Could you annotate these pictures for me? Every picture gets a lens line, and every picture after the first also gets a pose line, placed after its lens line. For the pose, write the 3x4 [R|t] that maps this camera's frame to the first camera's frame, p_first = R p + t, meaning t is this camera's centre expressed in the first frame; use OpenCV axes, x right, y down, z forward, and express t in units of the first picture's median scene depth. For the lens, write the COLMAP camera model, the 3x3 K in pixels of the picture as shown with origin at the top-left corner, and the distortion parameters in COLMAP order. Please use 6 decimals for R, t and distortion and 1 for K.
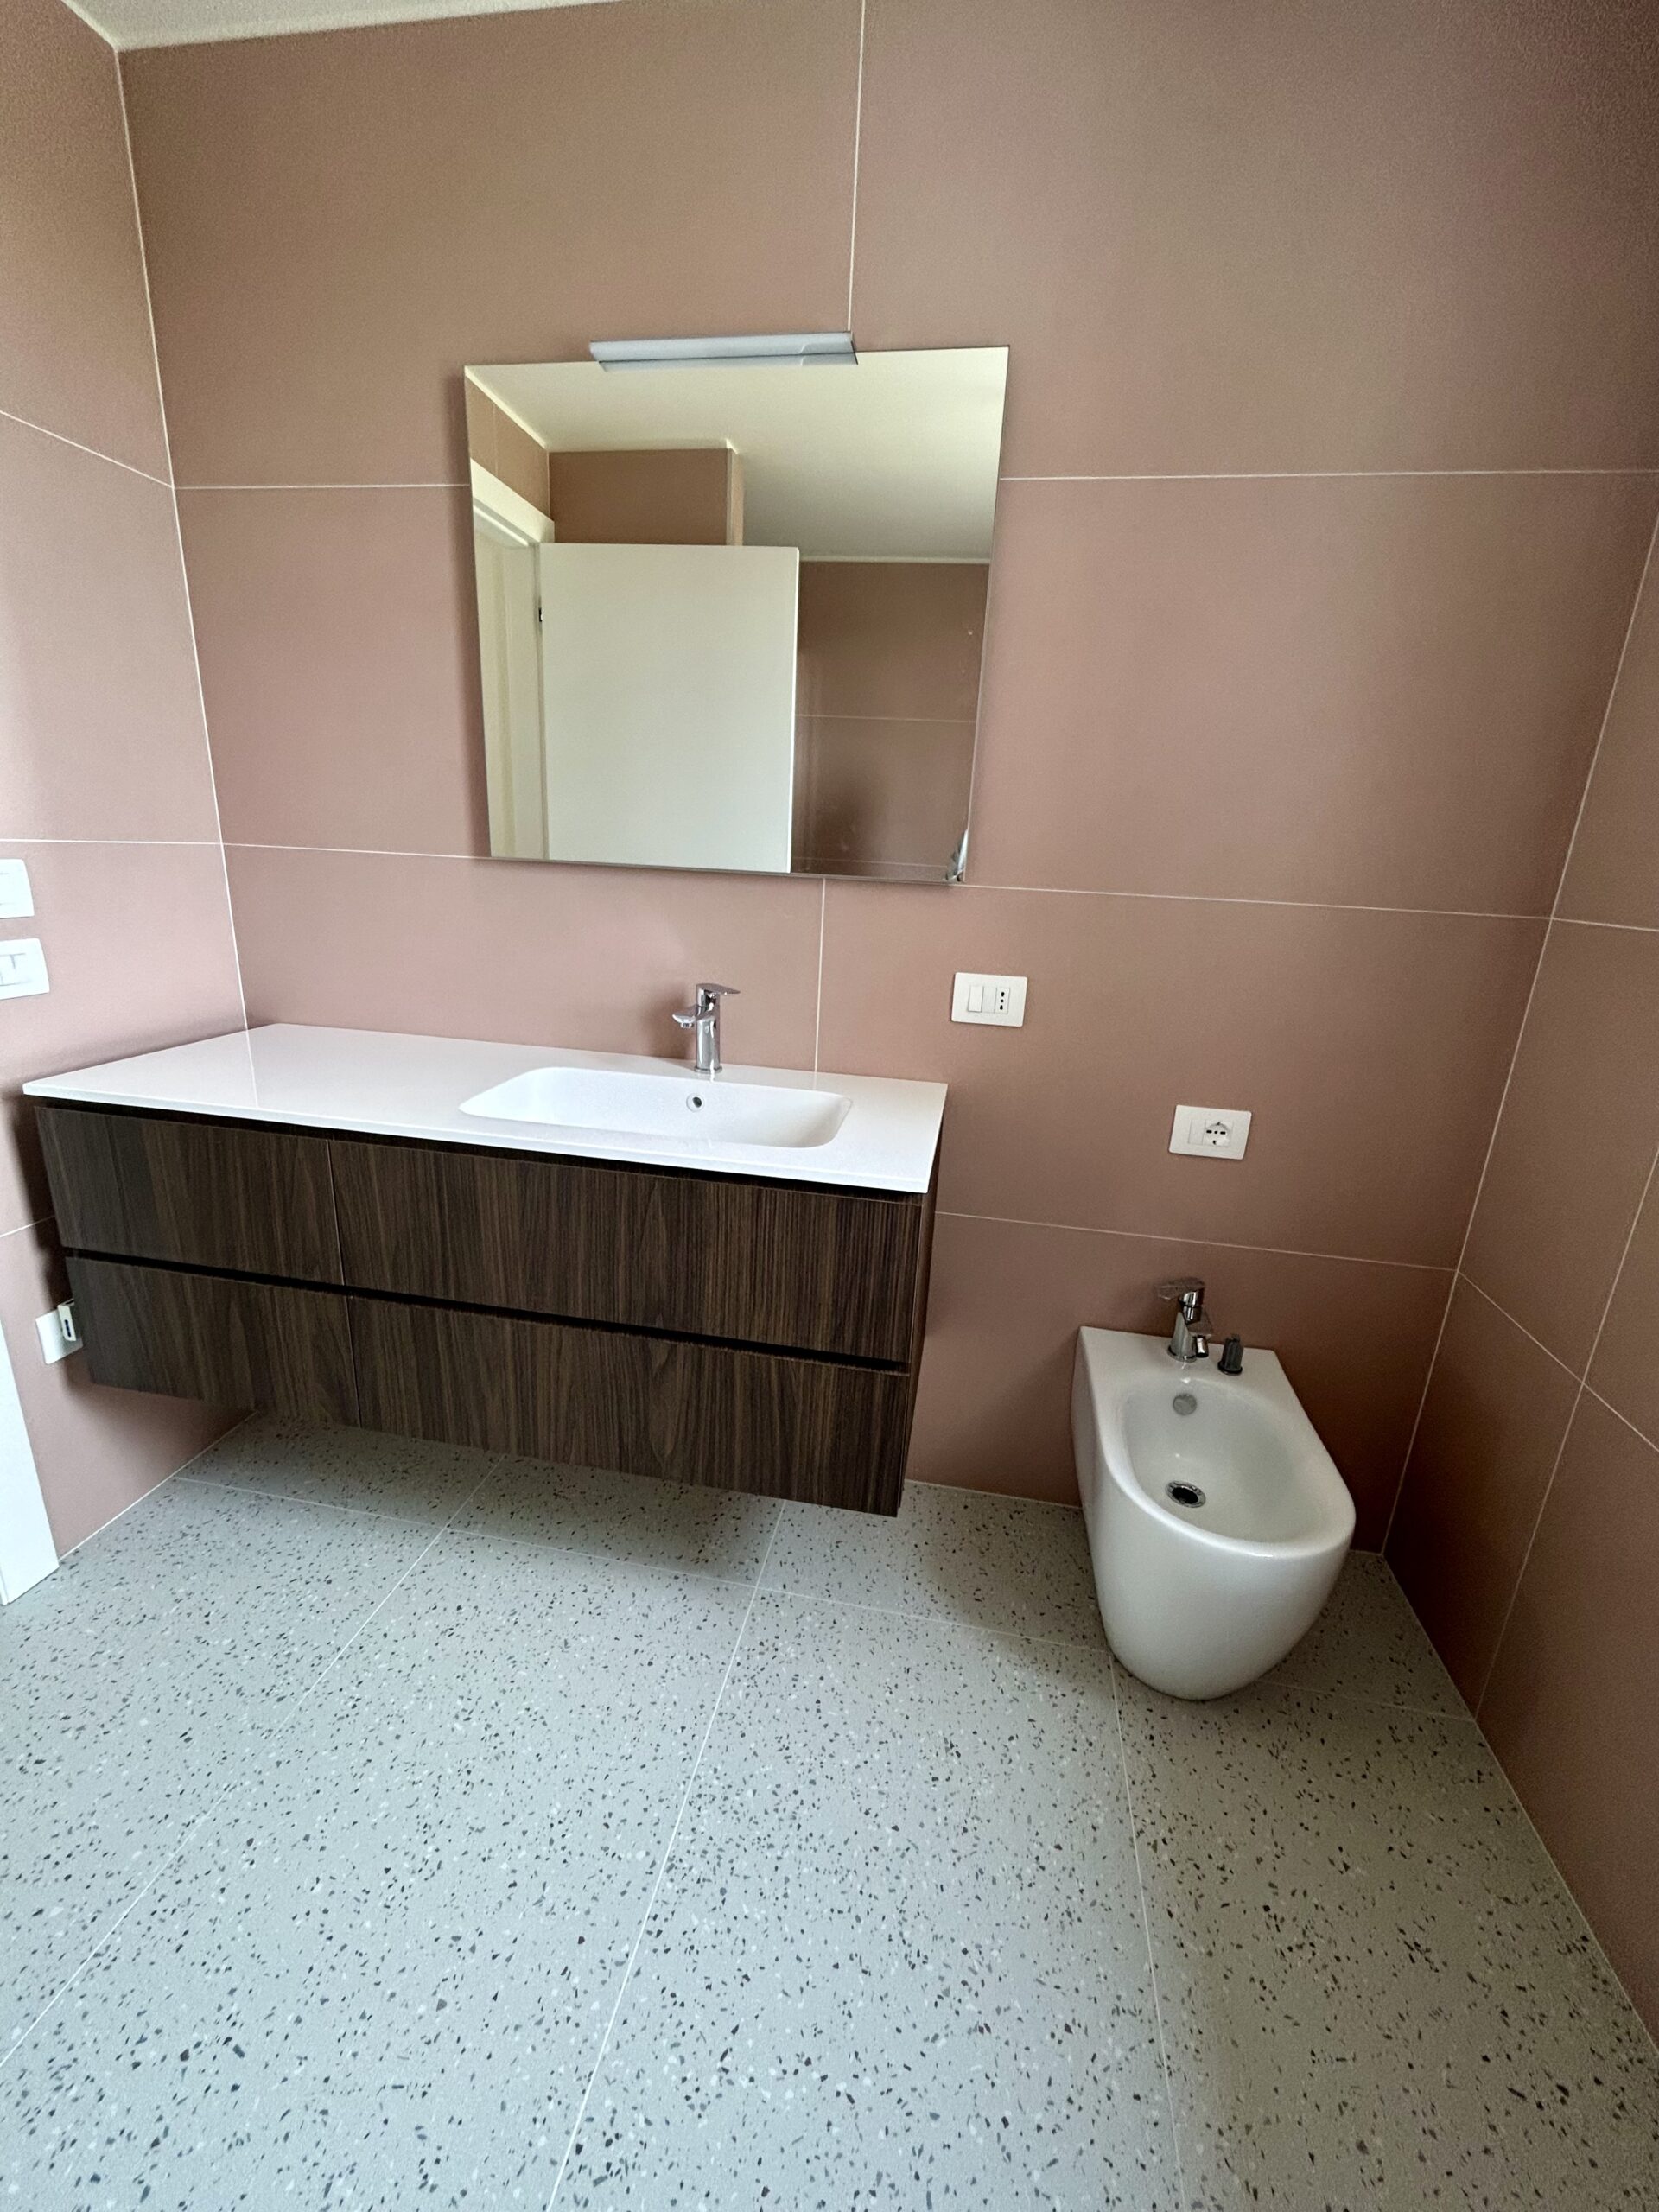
lens RADIAL K [[889.5, 0, 834.2], [0, 889.5, 1106.4], [0, 0, 1]] dist [-0.000889, -0.000255]
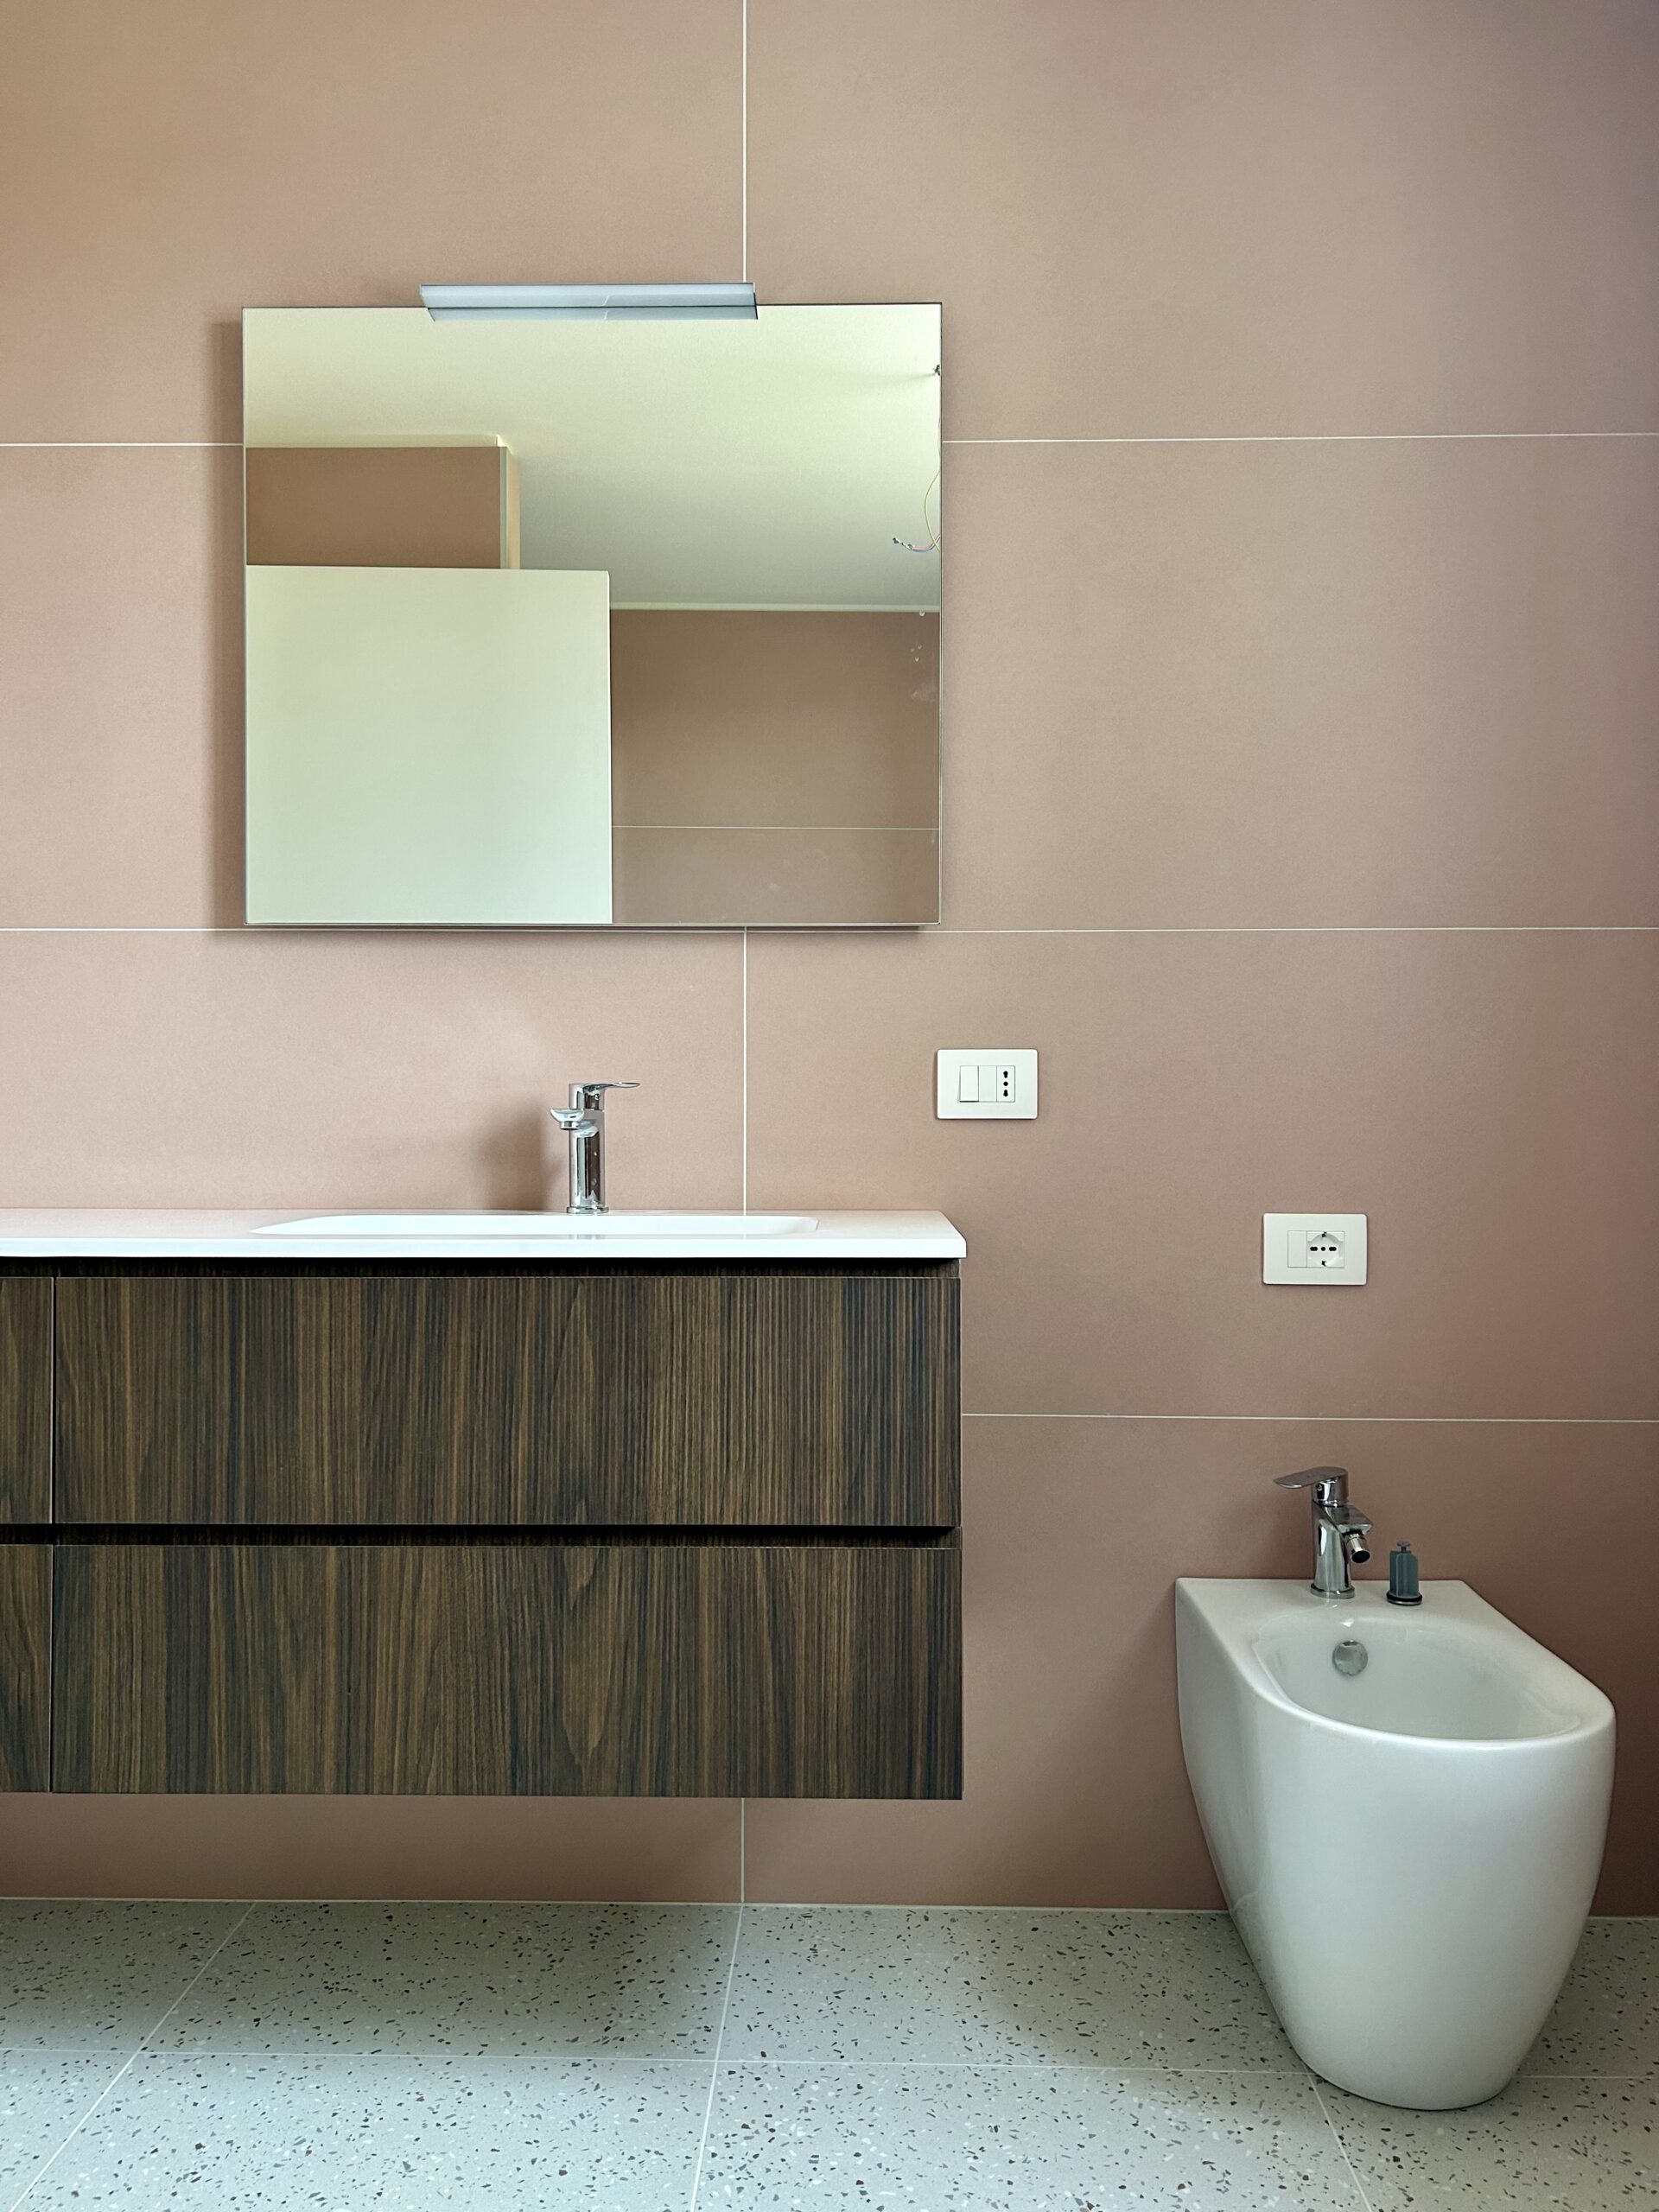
lens RADIAL K [[1641.3, 0, 823.8], [0, 1641.3, 1118.2], [0, 0, 1]] dist [0.058826, -0.068820]
pose [[0.987687, -0.047701, 0.148995, -0.181564], [0.087123, 0.958744, -0.270592, 0.299365], [-0.129940, 0.280241, 0.951094, -0.265022]]
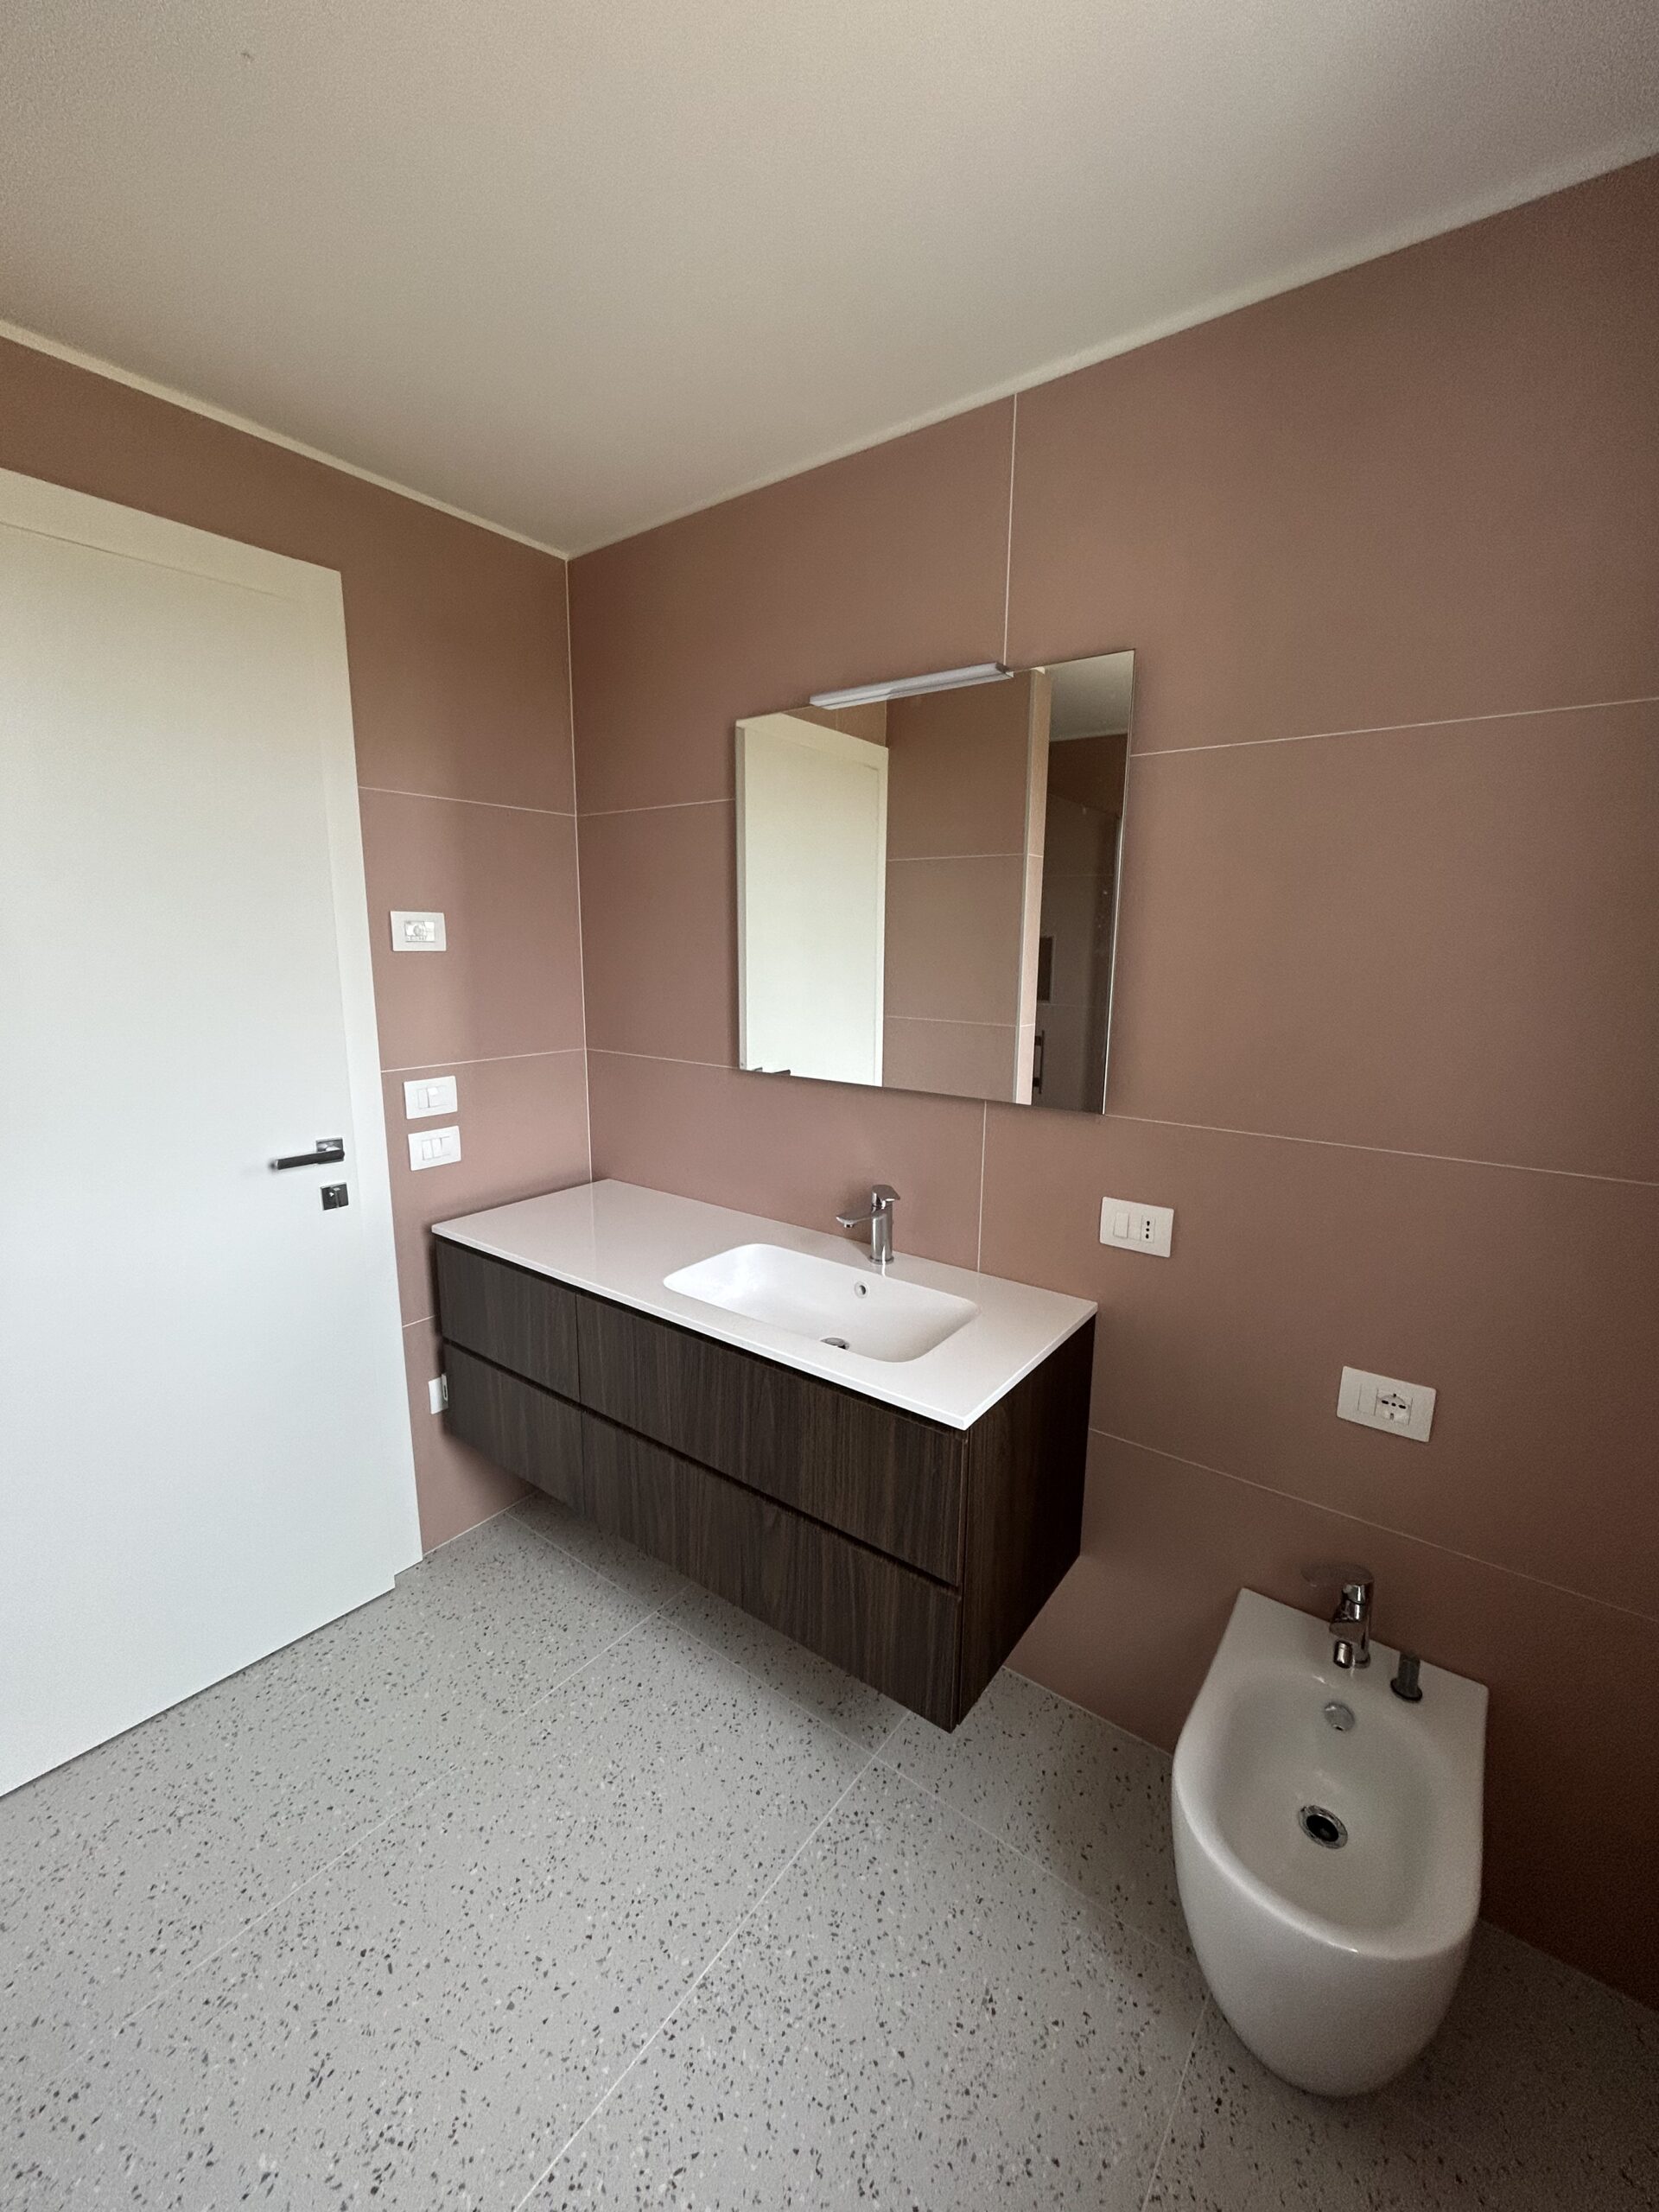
lens RADIAL K [[889.0, 0, 833.2], [0, 889.0, 1105.7], [0, 0, 1]] dist [0.002076, -0.002474]
pose [[0.893251, 0.044479, -0.447352, 0.374548], [-0.092682, 0.991937, -0.086437, -0.163741], [0.439901, 0.118671, 0.890171, -0.072831]]
